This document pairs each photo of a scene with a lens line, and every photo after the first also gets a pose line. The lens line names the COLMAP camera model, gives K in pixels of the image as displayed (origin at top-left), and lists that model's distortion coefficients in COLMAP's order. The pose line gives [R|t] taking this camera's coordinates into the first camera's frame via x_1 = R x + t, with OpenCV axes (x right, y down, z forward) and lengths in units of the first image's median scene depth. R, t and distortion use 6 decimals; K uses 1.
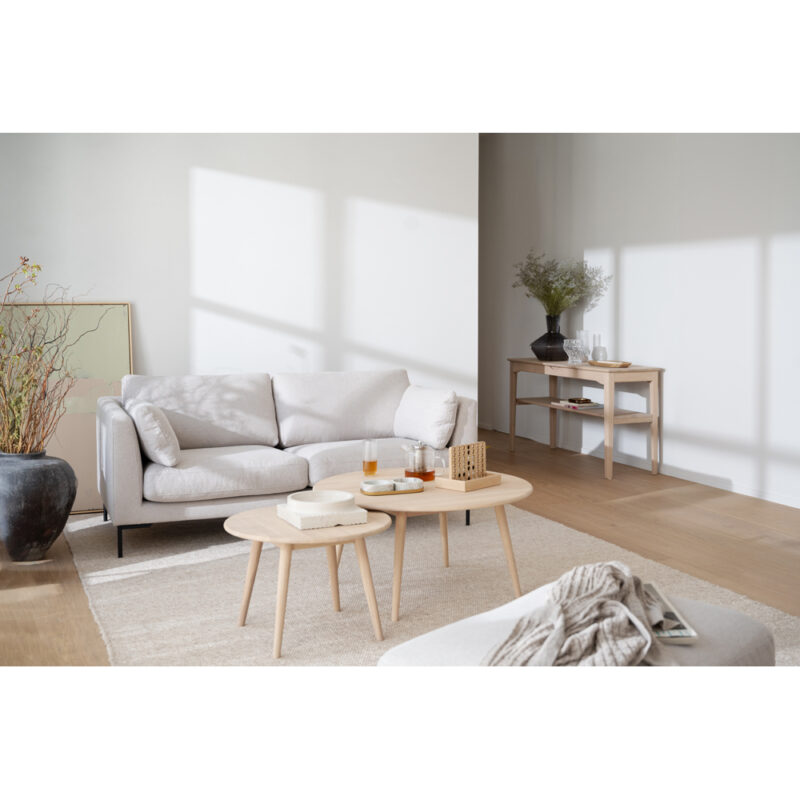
lens RADIAL K [[1332.1, 0, 400.7], [0, 1332.1, 400.3], [0, 0, 1]] dist [-0.017601, 0.000000]
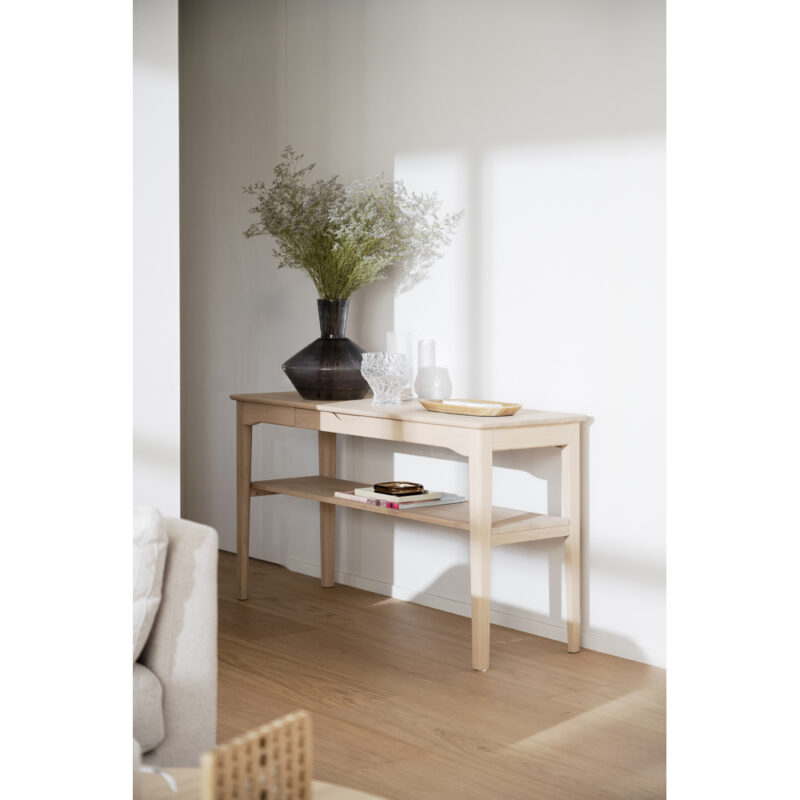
lens RADIAL K [[1863.8, 0, 400.2], [0, 1863.8, 397.0], [0, 0, 1]] dist [0.082590, 0.000000]
pose [[0.973994, -0.014086, 0.226135, -0.007635], [0.017118, 0.999788, -0.011452, -0.023230], [-0.225926, 0.015025, 0.974029, 0.380372]]
